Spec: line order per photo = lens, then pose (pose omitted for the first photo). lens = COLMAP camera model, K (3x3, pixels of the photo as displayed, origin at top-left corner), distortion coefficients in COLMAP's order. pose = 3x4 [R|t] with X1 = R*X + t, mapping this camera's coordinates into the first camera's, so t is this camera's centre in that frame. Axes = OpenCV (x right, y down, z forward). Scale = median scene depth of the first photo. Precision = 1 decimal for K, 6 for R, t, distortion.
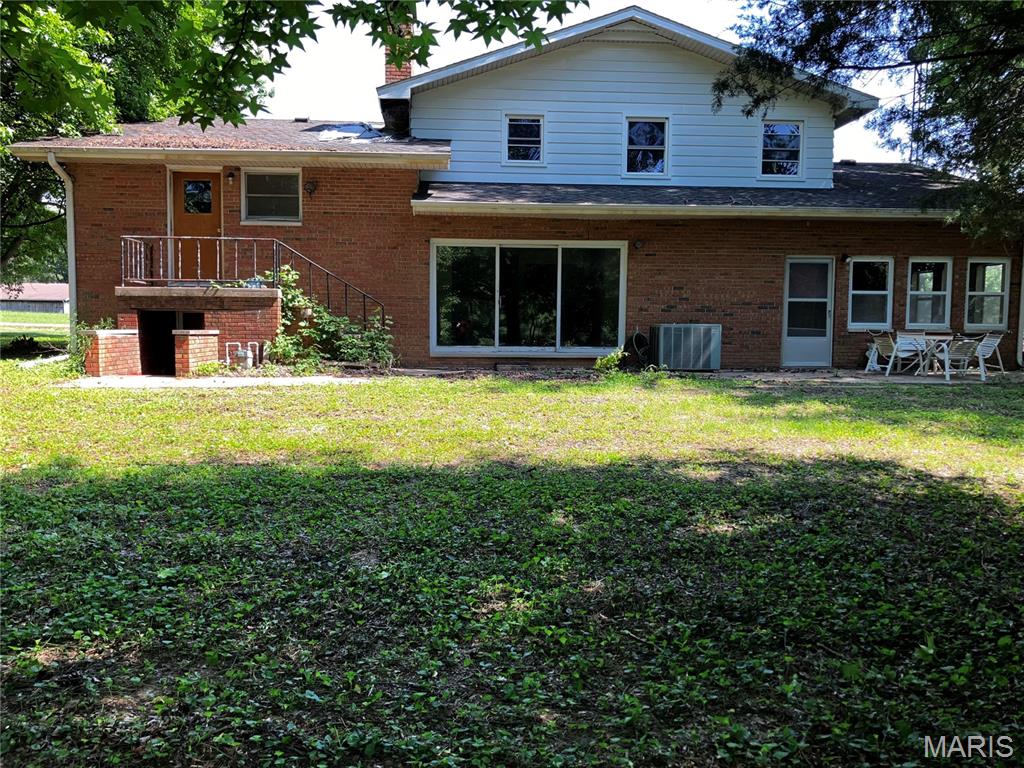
lens RADIAL K [[835.1, 0, 512.0], [0, 835.1, 384.0], [0, 0, 1]] dist [0.070550, -0.119078]
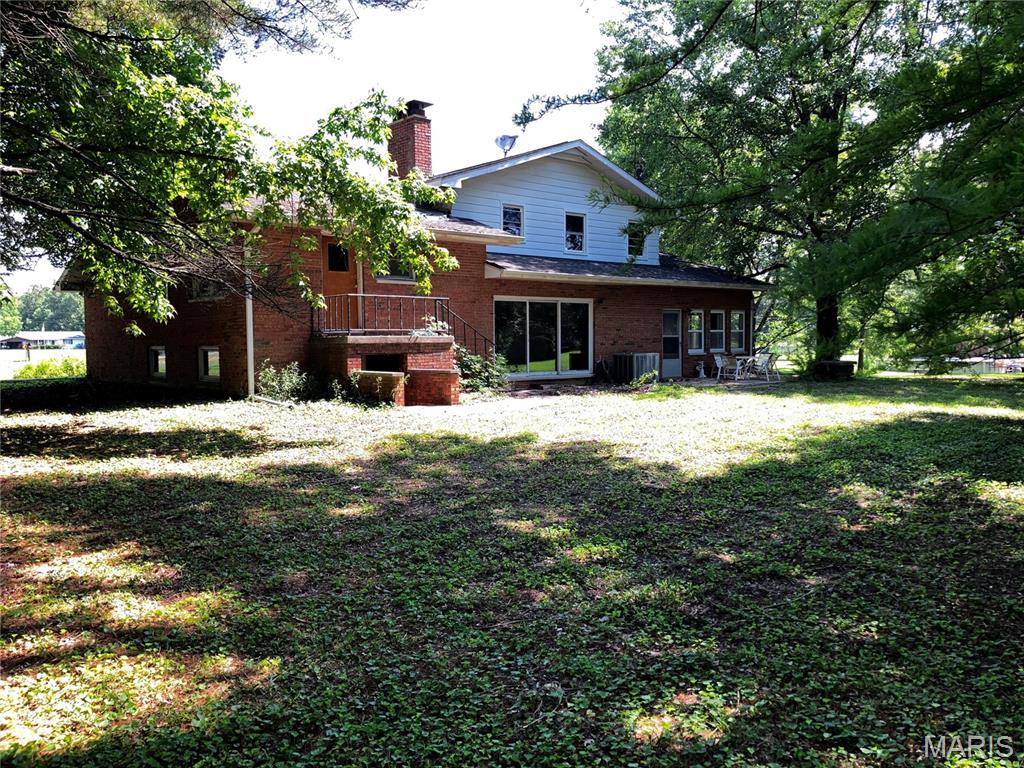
lens RADIAL K [[835.1, 0, 512.0], [0, 835.1, 384.0], [0, 0, 1]] dist [0.070550, -0.119078]
pose [[0.791400, -0.048928, 0.609338, -0.892599], [0.060203, 0.998184, 0.001960, -0.030325], [-0.608327, 0.035132, 0.792908, -0.088906]]
